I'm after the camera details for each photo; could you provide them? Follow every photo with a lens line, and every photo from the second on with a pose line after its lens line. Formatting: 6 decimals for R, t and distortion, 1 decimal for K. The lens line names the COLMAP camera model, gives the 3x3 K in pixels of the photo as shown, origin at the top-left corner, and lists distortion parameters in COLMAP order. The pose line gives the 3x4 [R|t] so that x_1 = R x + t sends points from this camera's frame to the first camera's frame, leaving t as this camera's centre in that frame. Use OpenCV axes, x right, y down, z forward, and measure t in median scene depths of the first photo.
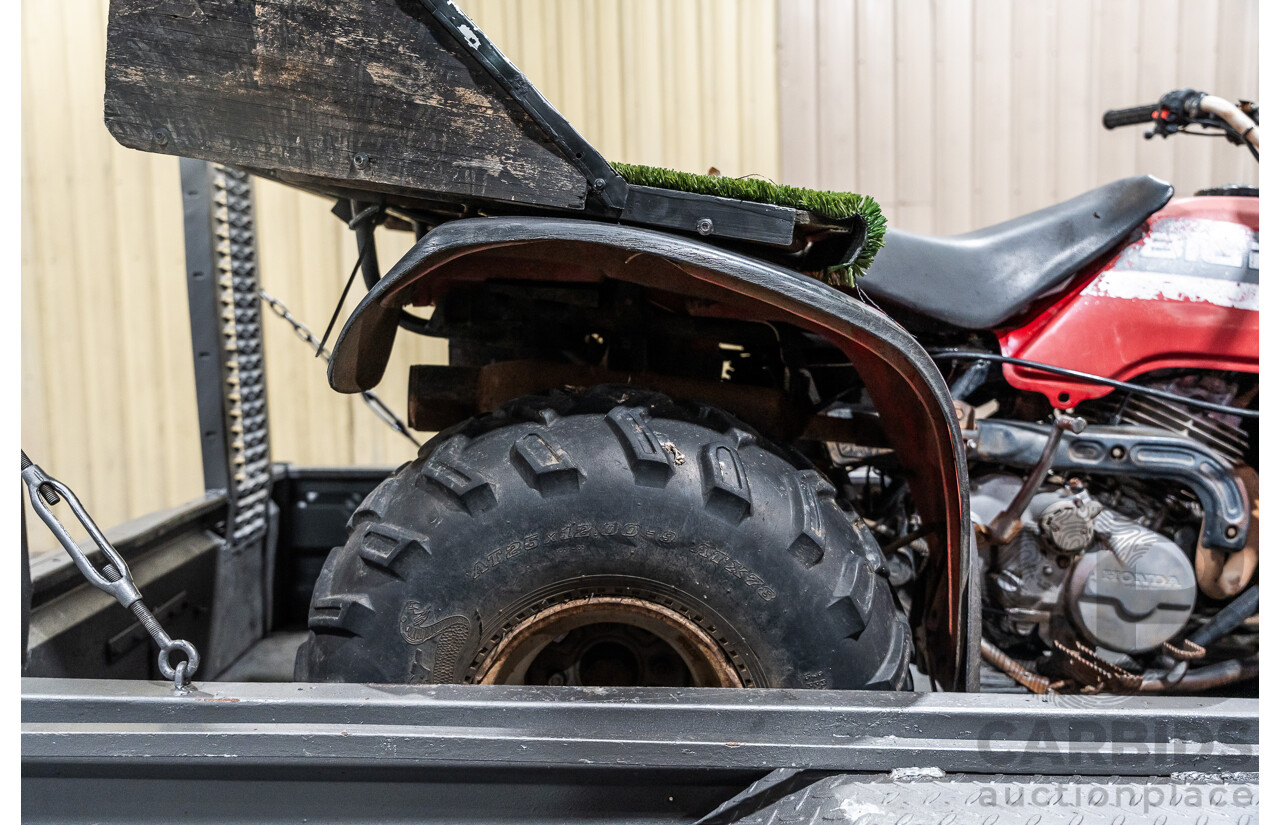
lens RADIAL K [[990.9, 0, 649.7], [0, 990.9, 413.4], [0, 0, 1]] dist [0.003607, 0.002658]
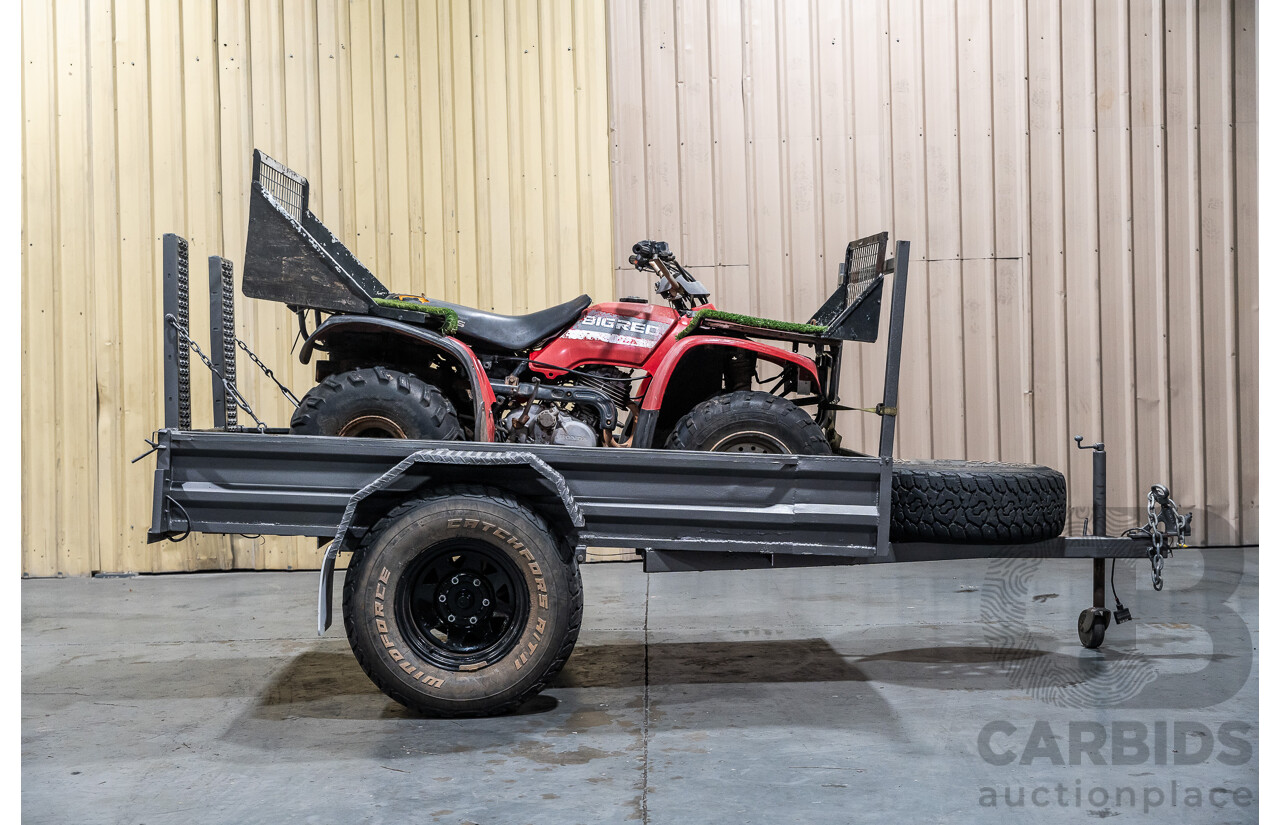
lens RADIAL K [[1705.2, 0, 641.2], [0, 1705.2, 420.2], [0, 0, 1]] dist [0.021954, 0.000000]
pose [[0.999987, 0.003553, -0.003751, 1.003179], [-0.003847, 0.996653, -0.081663, 0.727434], [0.003448, 0.081676, 0.996653, -5.449267]]
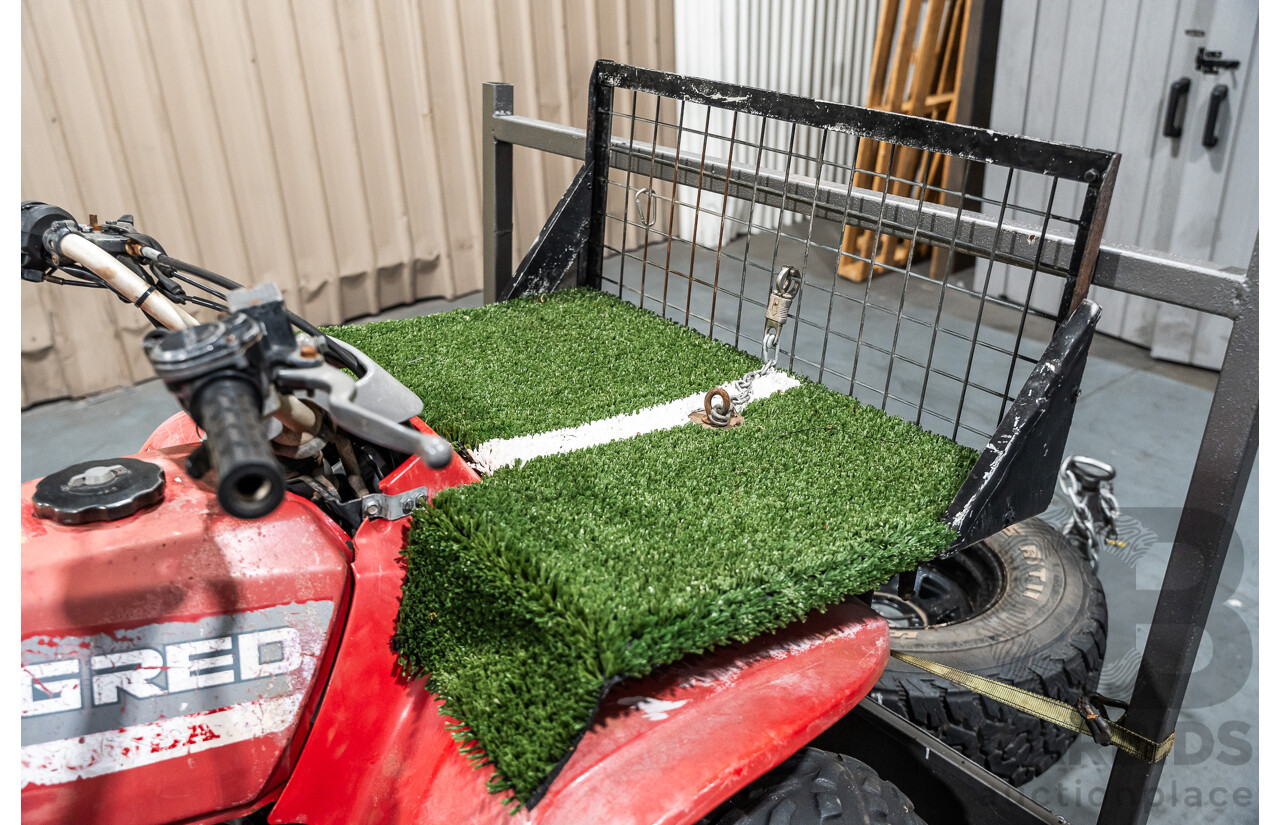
lens RADIAL K [[1062.3, 0, 629.0], [0, 1062.3, 416.1], [0, 0, 1]] dist [-0.006093, 0.009287]
pose [[0.790255, -0.272563, 0.548823, 0.800978], [0.086776, 0.936382, 0.340087, -0.723641], [-0.606603, -0.221131, 0.763632, 0.507954]]
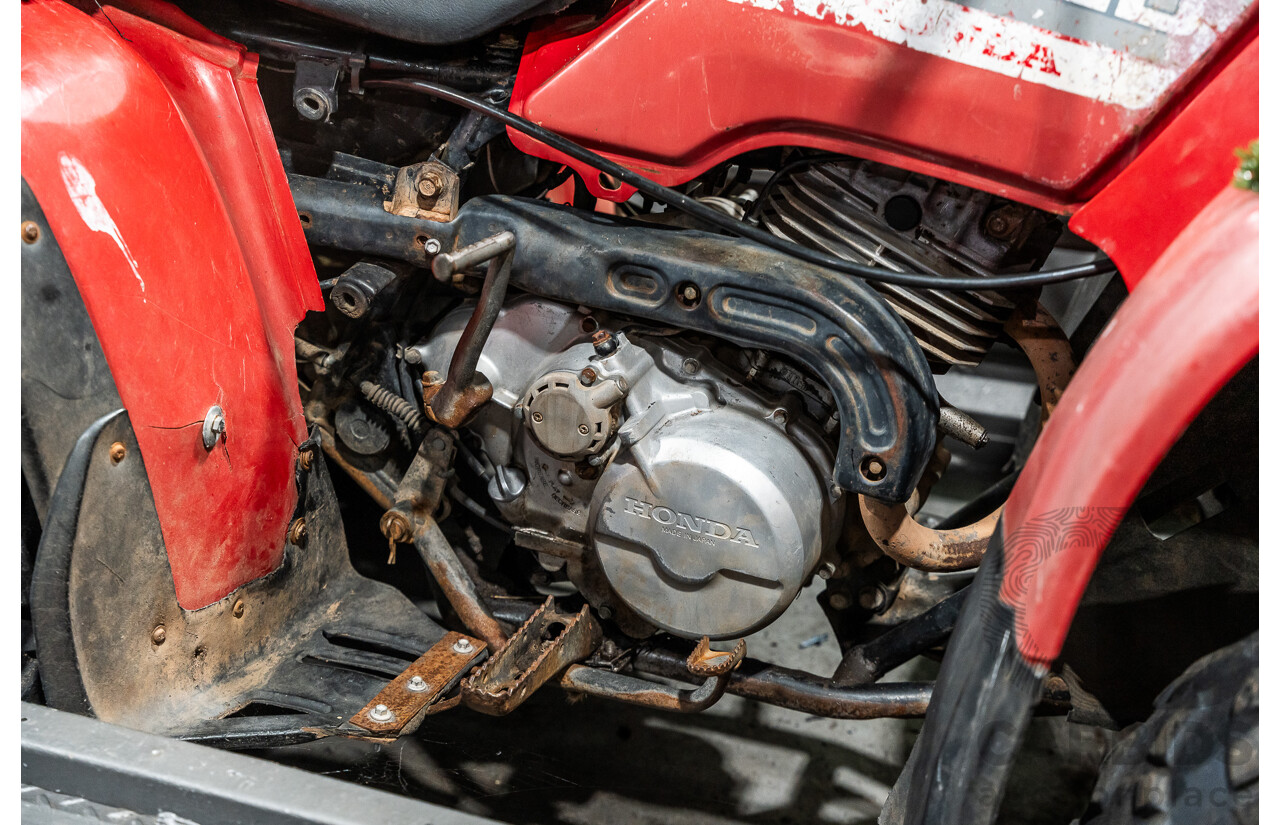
lens RADIAL K [[2062.8, 0, 637.8], [0, 2062.8, 418.9], [0, 0, 1]] dist [0.050031, 0.000000]
pose [[0.924842, 0.156701, -0.346571, 1.225101], [-0.041950, 0.947653, 0.316534, -0.362285], [0.378030, -0.278206, 0.883003, -0.029627]]
